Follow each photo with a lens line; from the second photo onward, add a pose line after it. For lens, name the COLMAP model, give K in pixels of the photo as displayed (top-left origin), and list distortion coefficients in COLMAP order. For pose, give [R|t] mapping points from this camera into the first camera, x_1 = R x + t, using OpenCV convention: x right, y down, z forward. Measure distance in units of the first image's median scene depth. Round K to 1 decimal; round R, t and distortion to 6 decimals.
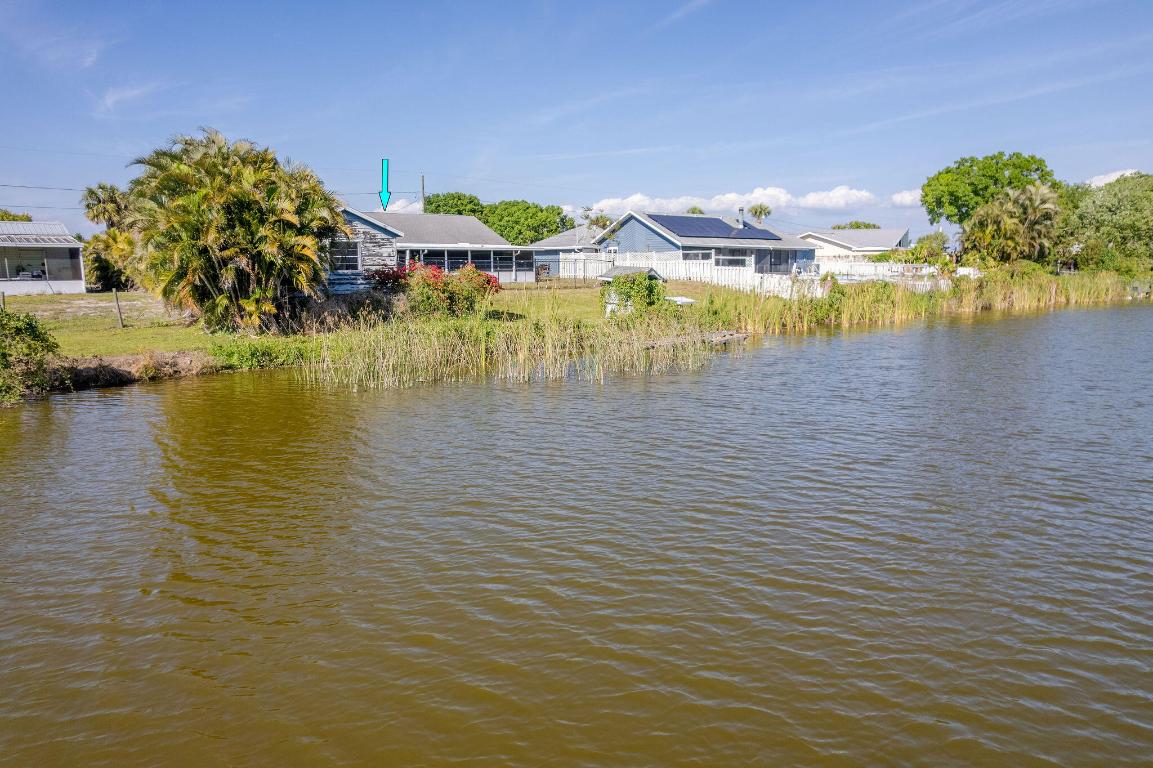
lens RADIAL K [[739.2, 0, 575.2], [0, 739.2, 383.4], [0, 0, 1]] dist [-0.044990, 0.032544]
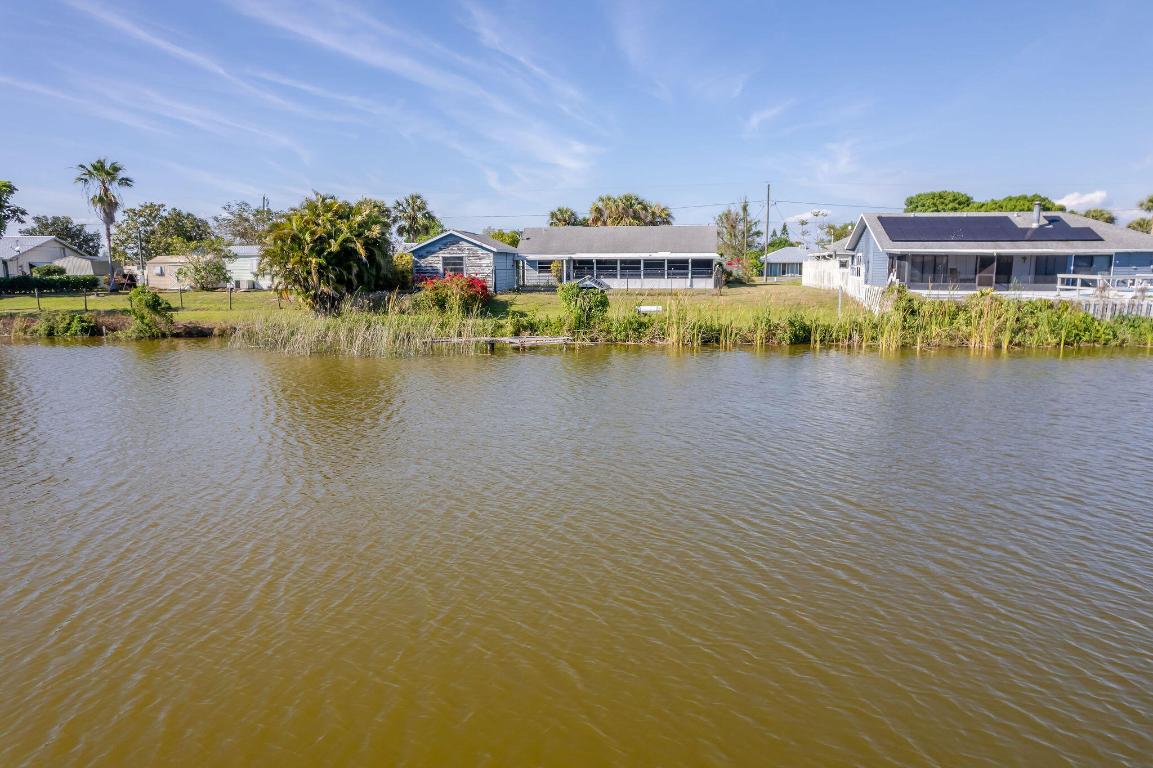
lens RADIAL K [[739.2, 0, 575.4], [0, 739.2, 380.2], [0, 0, 1]] dist [-0.044990, 0.032544]
pose [[0.704854, 0.106750, -0.701274, 0.569636], [-0.110639, 0.993057, 0.039962, -0.028887], [0.700670, 0.049421, 0.711771, 0.125751]]
